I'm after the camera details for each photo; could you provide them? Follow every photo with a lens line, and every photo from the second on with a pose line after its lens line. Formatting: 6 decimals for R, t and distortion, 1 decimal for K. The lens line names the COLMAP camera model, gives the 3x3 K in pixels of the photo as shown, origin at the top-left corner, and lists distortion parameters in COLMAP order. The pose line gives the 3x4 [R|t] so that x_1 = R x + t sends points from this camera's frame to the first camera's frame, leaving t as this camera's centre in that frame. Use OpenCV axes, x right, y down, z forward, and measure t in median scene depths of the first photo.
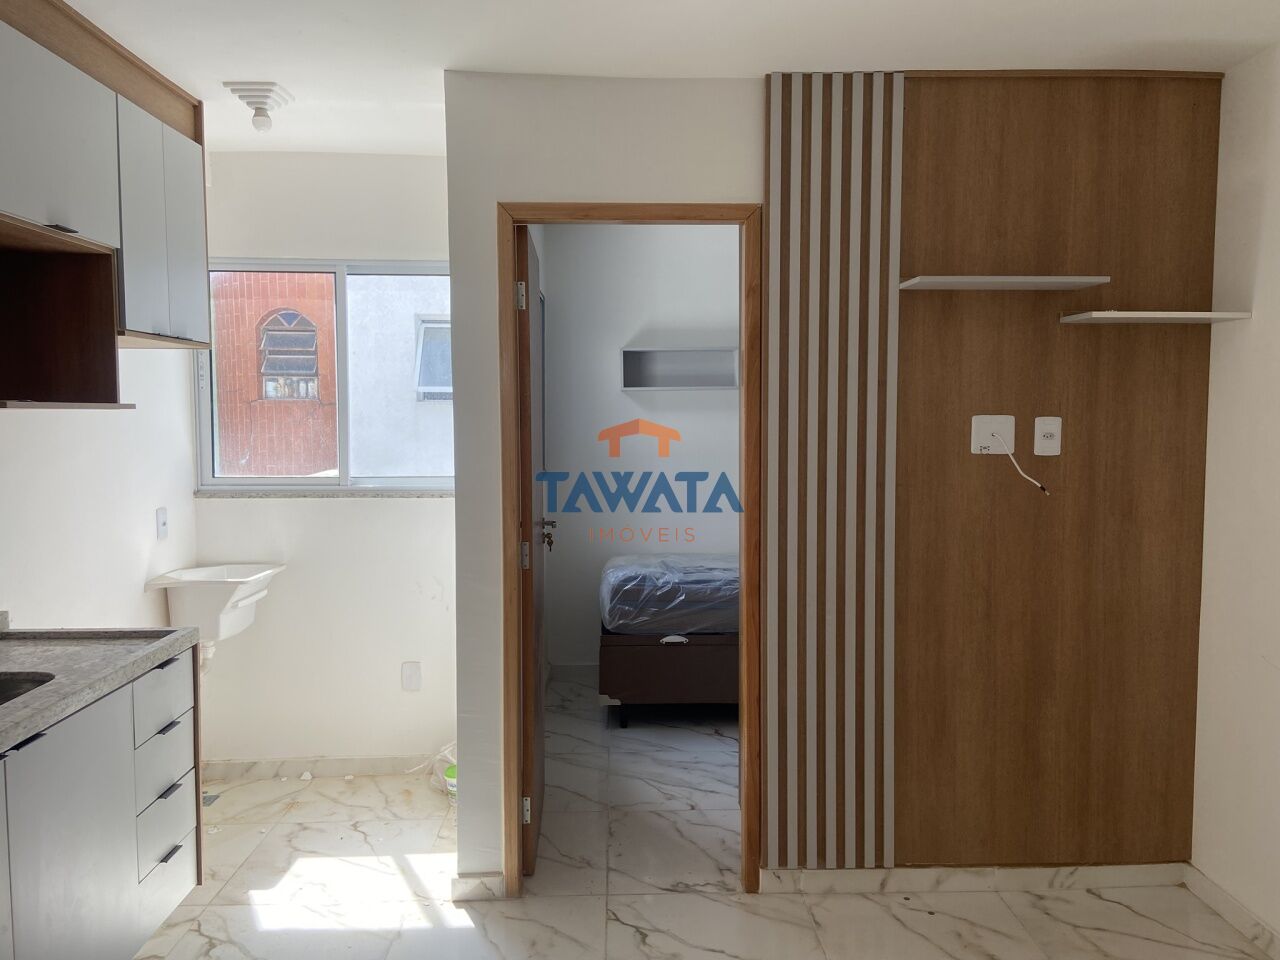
lens RADIAL K [[974.3, 0, 652.5], [0, 974.3, 475.7], [0, 0, 1]] dist [0.133483, -0.170362]
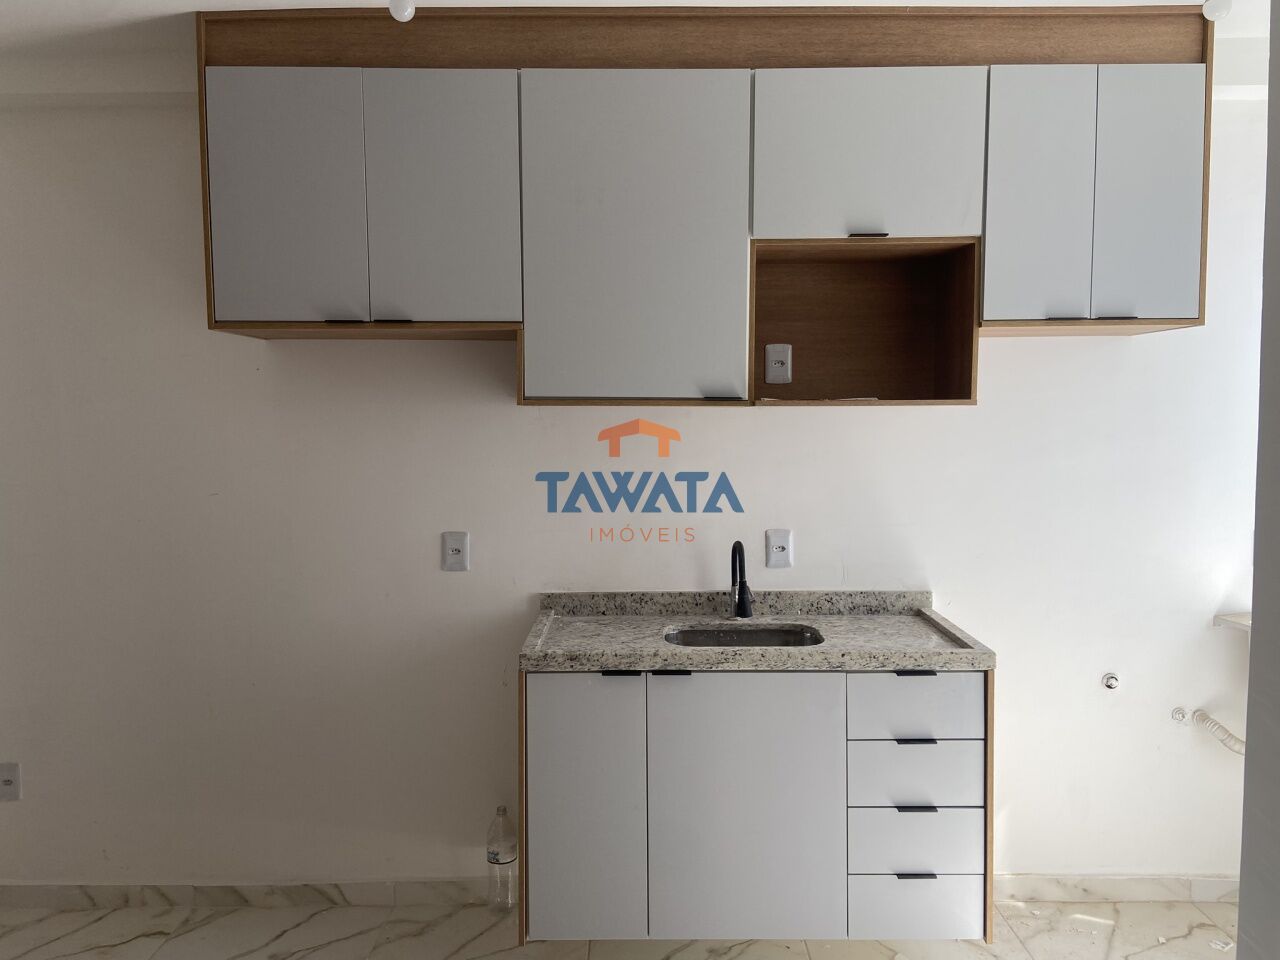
lens RADIAL K [[973.7, 0, 639.0], [0, 973.7, 472.6], [0, 0, 1]] dist [0.134688, -0.169550]
pose [[-0.036027, 0.069904, -0.996903, 0.377963], [-0.061974, 0.995474, 0.072044, -0.045369], [0.997427, 0.064378, -0.031532, 0.638935]]
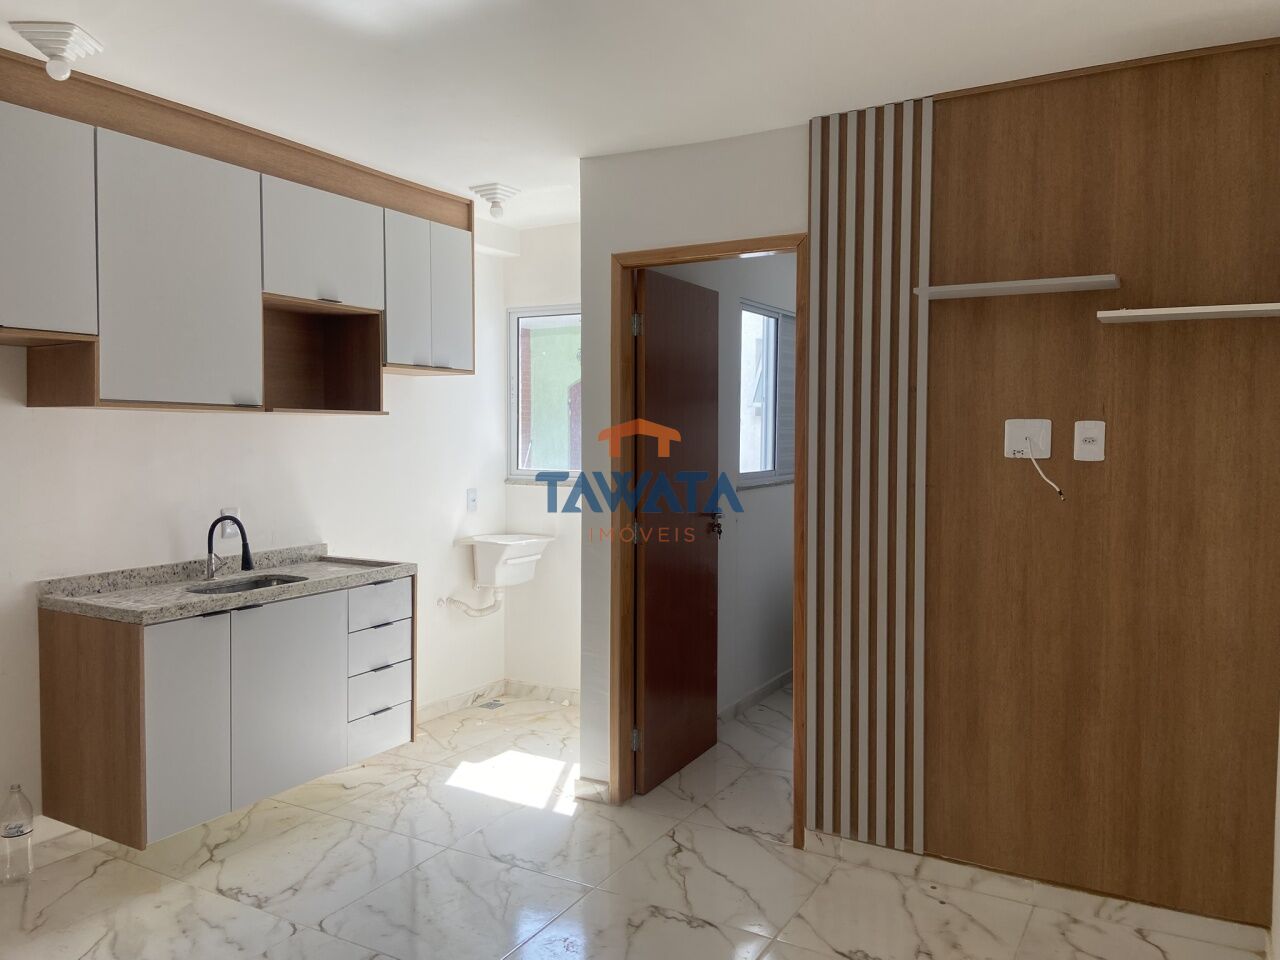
lens RADIAL K [[973.7, 0, 639.0], [0, 973.7, 472.6], [0, 0, 1]] dist [0.134688, -0.169550]
pose [[0.845858, 0.028054, -0.532670, 0.533602], [-0.041084, 0.999076, -0.012621, 0.020750], [0.531823, 0.032559, 0.846229, -0.049530]]
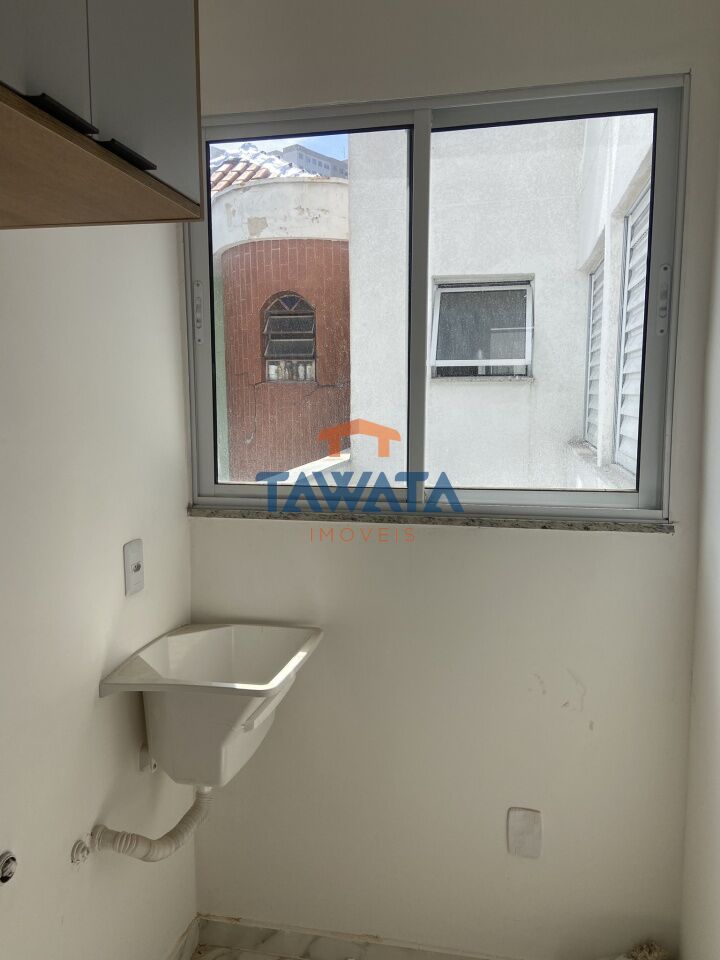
lens RADIAL K [[730.3, 0, 360.0], [0, 730.3, 480.0], [0, 0, 1]] dist [0.134688, -0.169550]
pose [[0.972491, 0.022245, -0.231877, -0.319608], [-0.011714, 0.998841, 0.046694, -0.030974], [0.232647, -0.042694, 0.971624, 0.741922]]
